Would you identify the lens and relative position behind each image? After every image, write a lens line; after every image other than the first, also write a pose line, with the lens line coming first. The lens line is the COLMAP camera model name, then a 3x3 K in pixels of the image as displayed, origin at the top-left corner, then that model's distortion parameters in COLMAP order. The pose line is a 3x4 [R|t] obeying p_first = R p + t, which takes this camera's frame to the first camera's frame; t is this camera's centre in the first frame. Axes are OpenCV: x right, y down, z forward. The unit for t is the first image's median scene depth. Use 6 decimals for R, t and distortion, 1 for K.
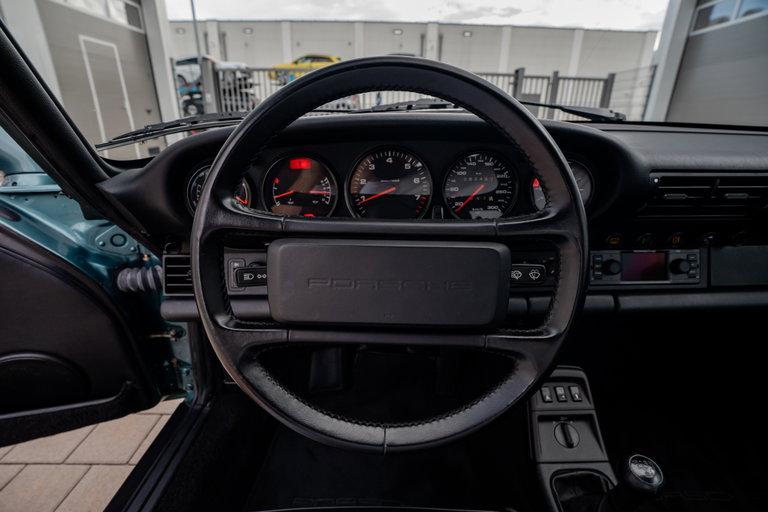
lens RADIAL K [[374.2, 0, 384.0], [0, 374.2, 256.0], [0, 0, 1]] dist [-0.051990, 0.018338]
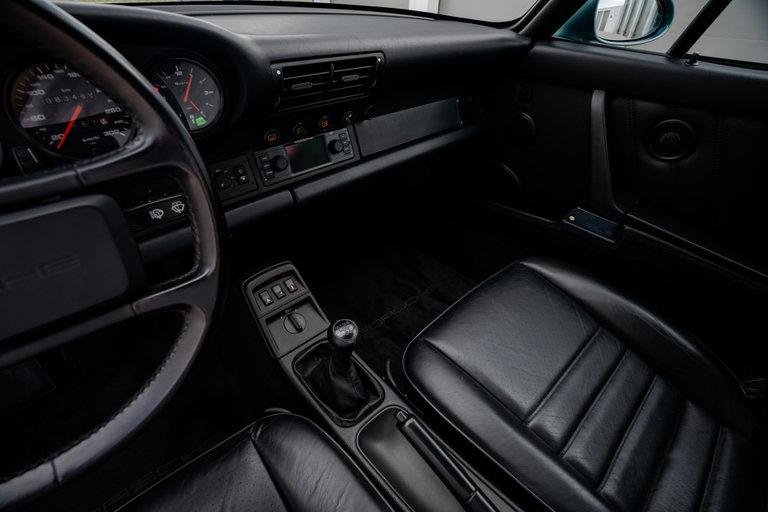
lens RADIAL K [[374.2, 0, 384.0], [0, 374.2, 256.0], [0, 0, 1]] dist [-0.051990, 0.018338]
pose [[0.725788, -0.385837, 0.569527, 0.145552], [0.216797, 0.914002, 0.342929, -0.025226], [-0.652864, -0.125422, 0.747020, 0.011422]]
